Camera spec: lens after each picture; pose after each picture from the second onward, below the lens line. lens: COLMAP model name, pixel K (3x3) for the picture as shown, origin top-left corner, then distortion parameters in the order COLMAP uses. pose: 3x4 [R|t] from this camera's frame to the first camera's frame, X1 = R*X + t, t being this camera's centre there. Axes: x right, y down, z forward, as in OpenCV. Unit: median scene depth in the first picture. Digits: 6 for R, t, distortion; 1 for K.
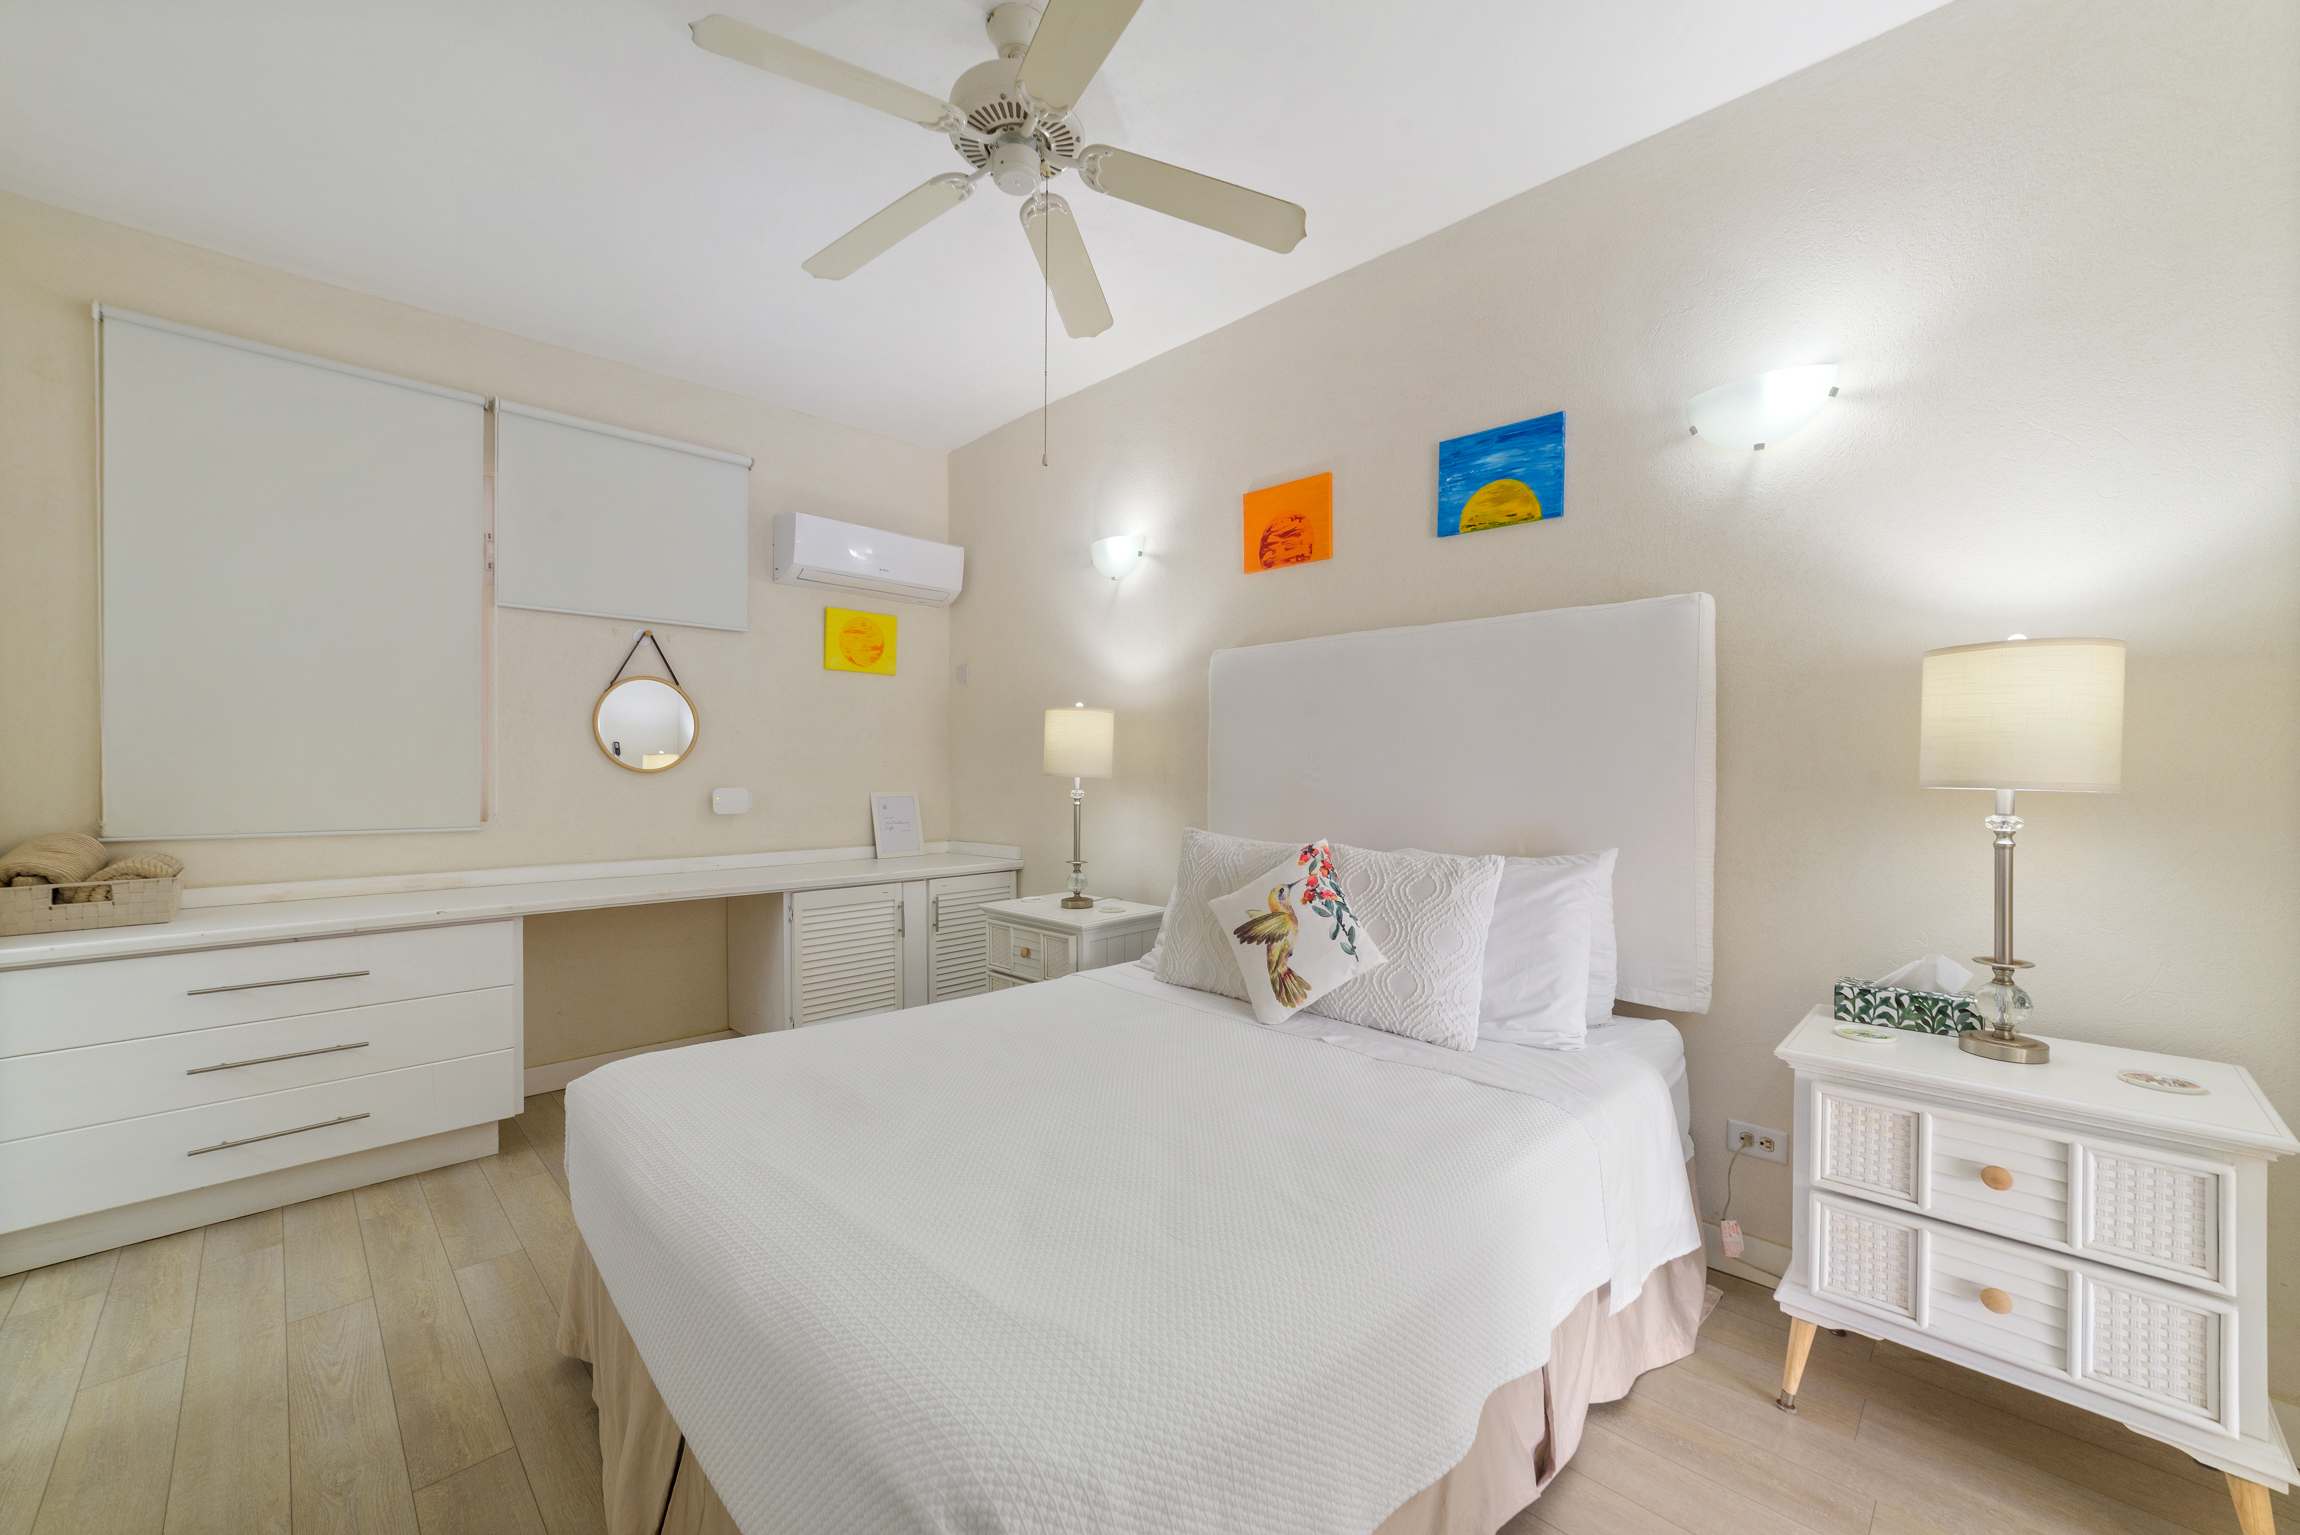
lens RADIAL K [[898.9, 0, 1132.2], [0, 898.9, 768.0], [0, 0, 1]] dist [-0.000210, 0.000111]
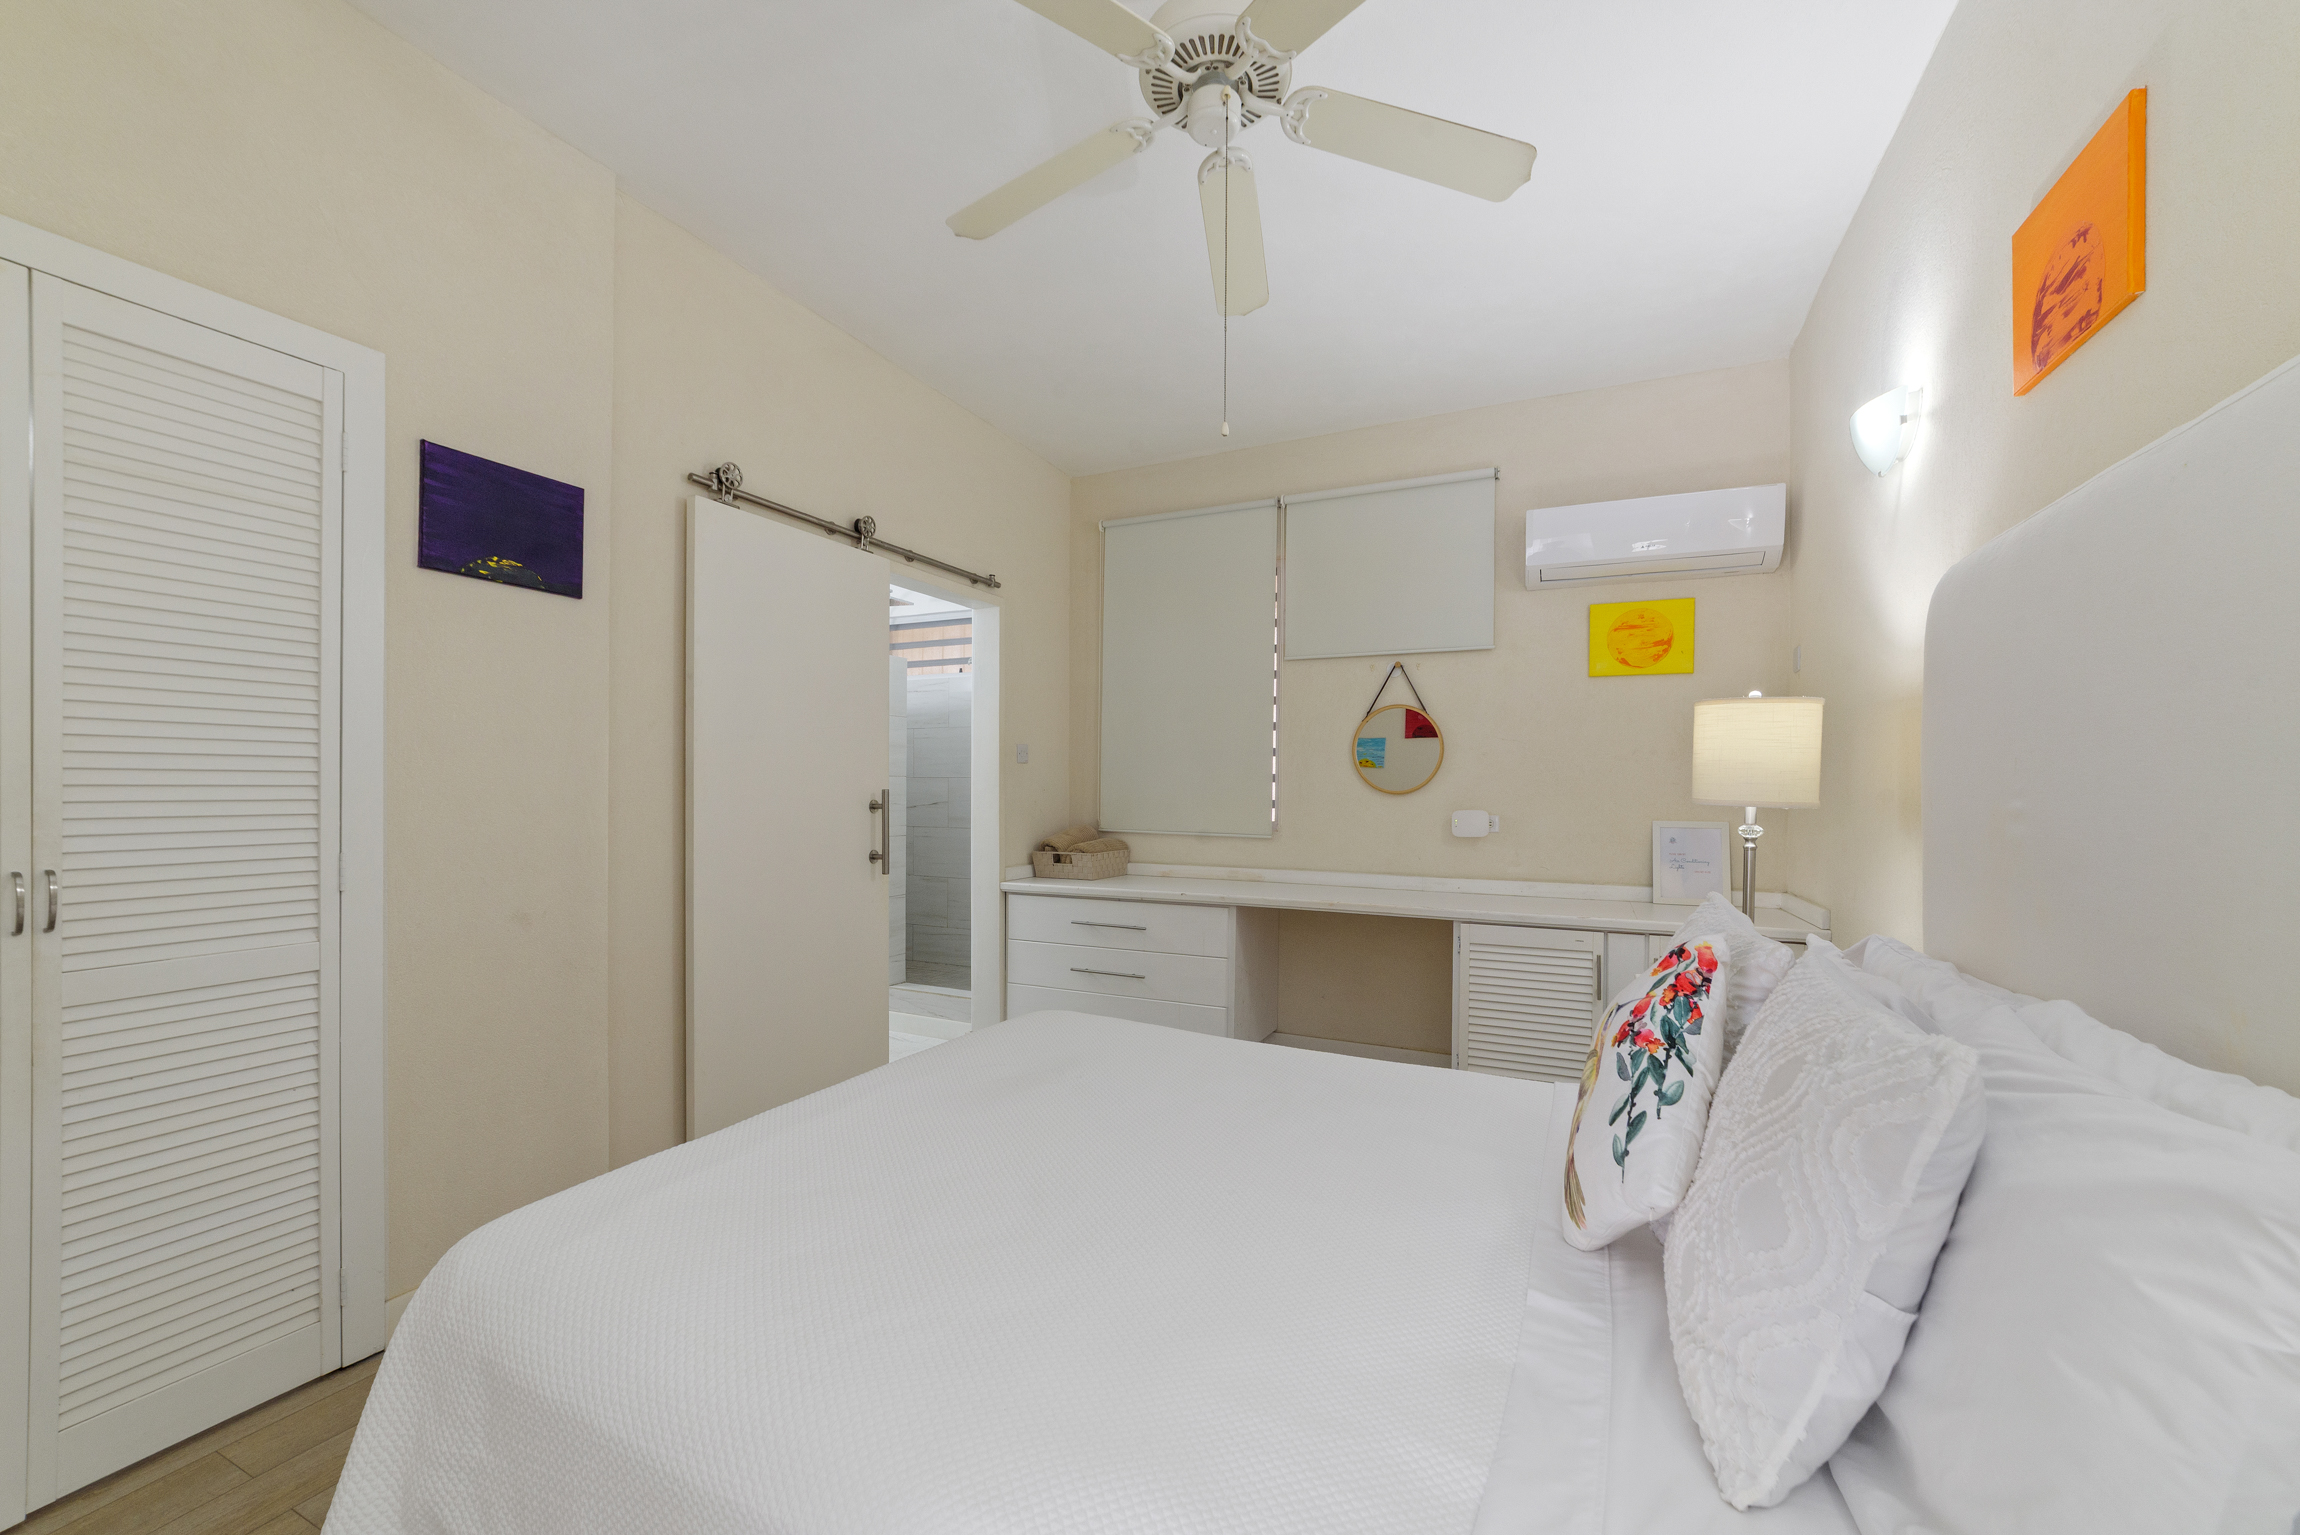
lens RADIAL K [[900.9, 0, 1154.7], [0, 900.9, 783.2], [0, 0, 1]] dist [-0.001267, -0.000034]
pose [[0.355988, -0.003880, -0.934483, 0.450136], [-0.005955, 0.999962, -0.006420, 0.000851], [0.934472, 0.007850, 0.355951, 0.421759]]
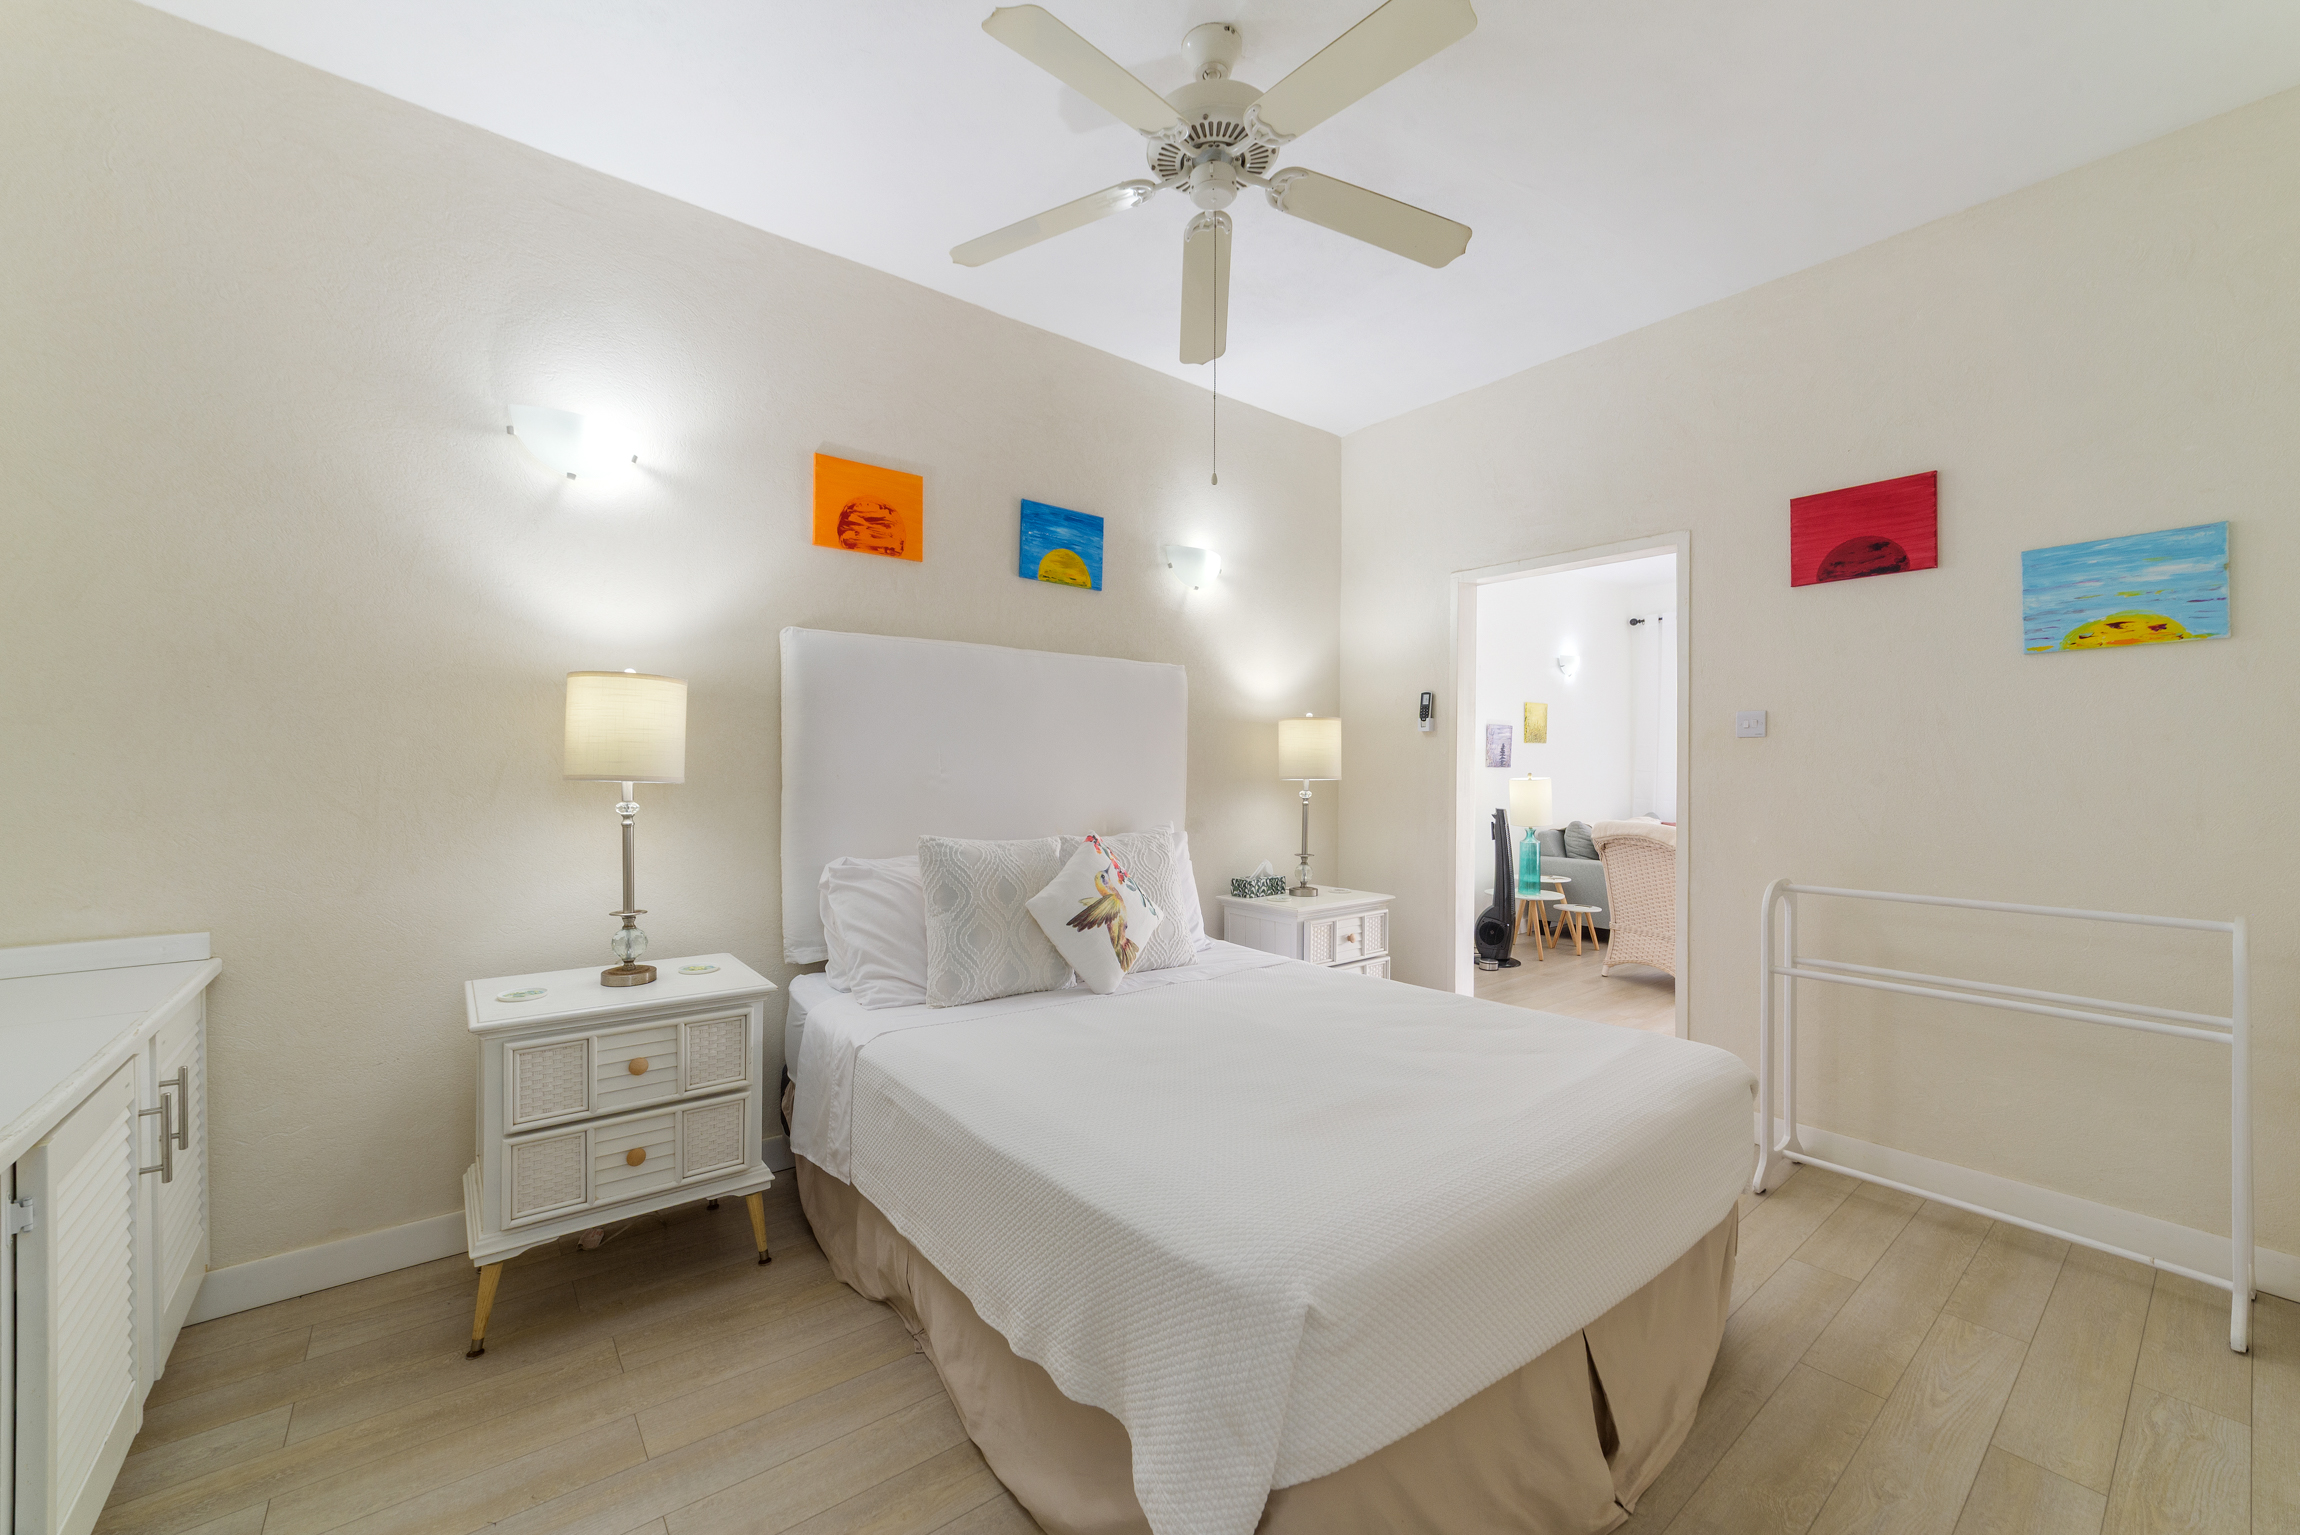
lens RADIAL K [[898.9, 0, 1132.2], [0, 898.9, 768.0], [0, 0, 1]] dist [-0.000210, 0.000111]
pose [[0.124316, -0.002571, 0.992239, -0.757264], [-0.005707, 0.999978, 0.003306, -0.005600], [-0.992226, -0.006073, 0.124298, 0.636686]]
